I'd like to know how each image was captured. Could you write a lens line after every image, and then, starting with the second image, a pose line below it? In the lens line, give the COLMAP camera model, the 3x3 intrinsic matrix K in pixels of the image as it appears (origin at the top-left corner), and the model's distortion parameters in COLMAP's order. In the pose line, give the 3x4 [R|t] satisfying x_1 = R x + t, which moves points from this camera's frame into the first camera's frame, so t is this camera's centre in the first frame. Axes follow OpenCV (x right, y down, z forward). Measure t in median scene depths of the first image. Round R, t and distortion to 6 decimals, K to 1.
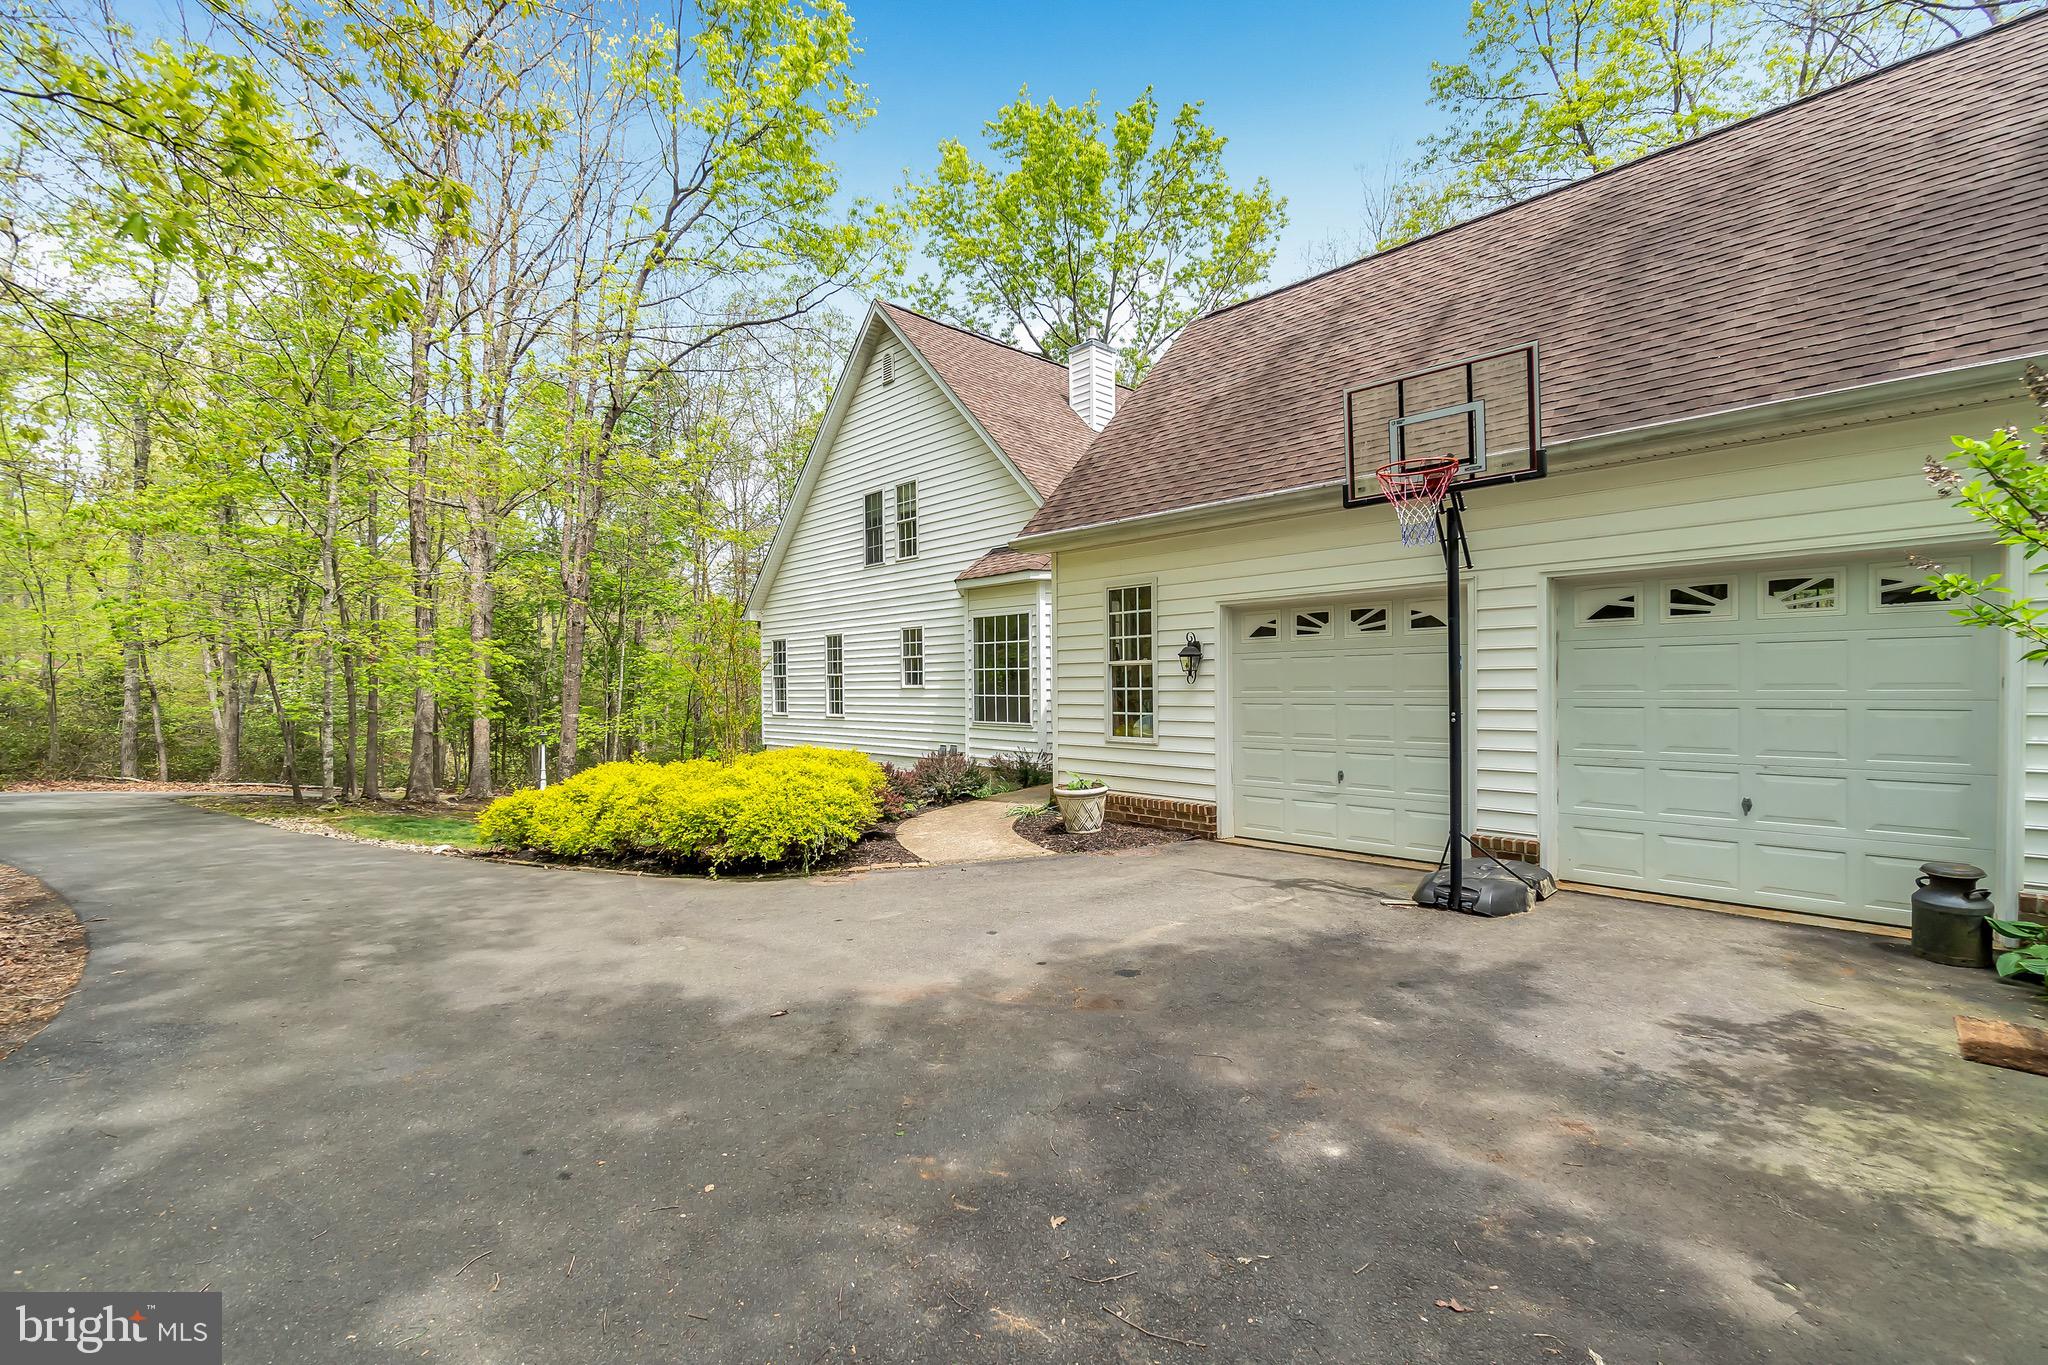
lens RADIAL K [[895.9, 0, 1027.5], [0, 895.9, 701.5], [0, 0, 1]] dist [0.001390, 0.000109]
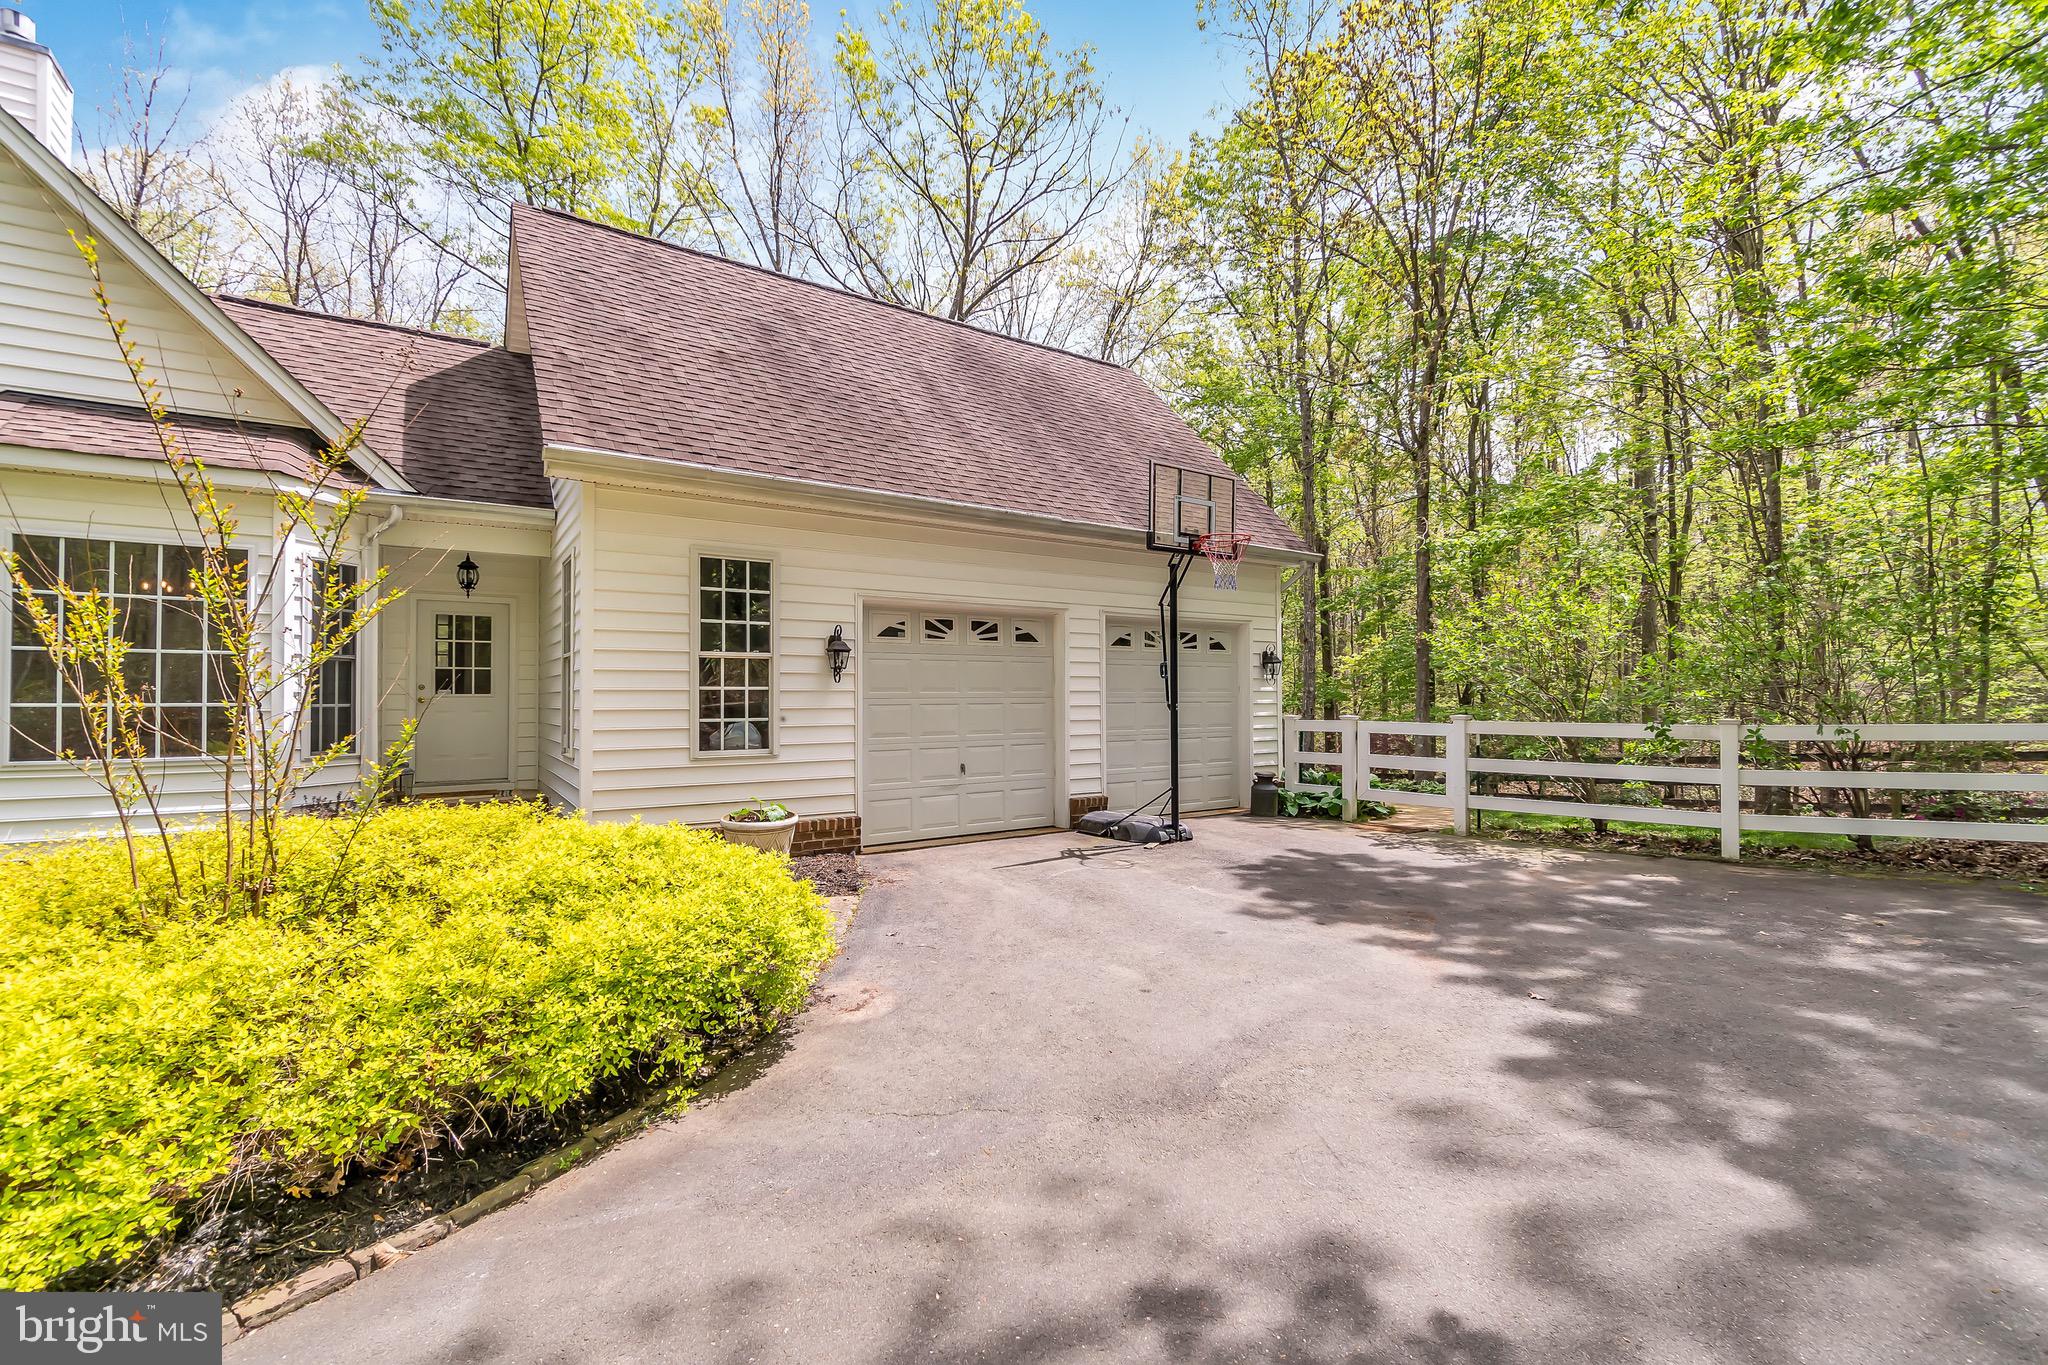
lens RADIAL K [[857.0, 0, 1024.0], [0, 857.0, 682.5], [0, 0, 1]] dist [0.001451, 0.000111]
pose [[0.194724, 0.025608, 0.980524, -0.690754], [0.020098, 0.999345, -0.030091, 0.010542], [-0.980652, 0.025566, 0.194082, 0.718335]]
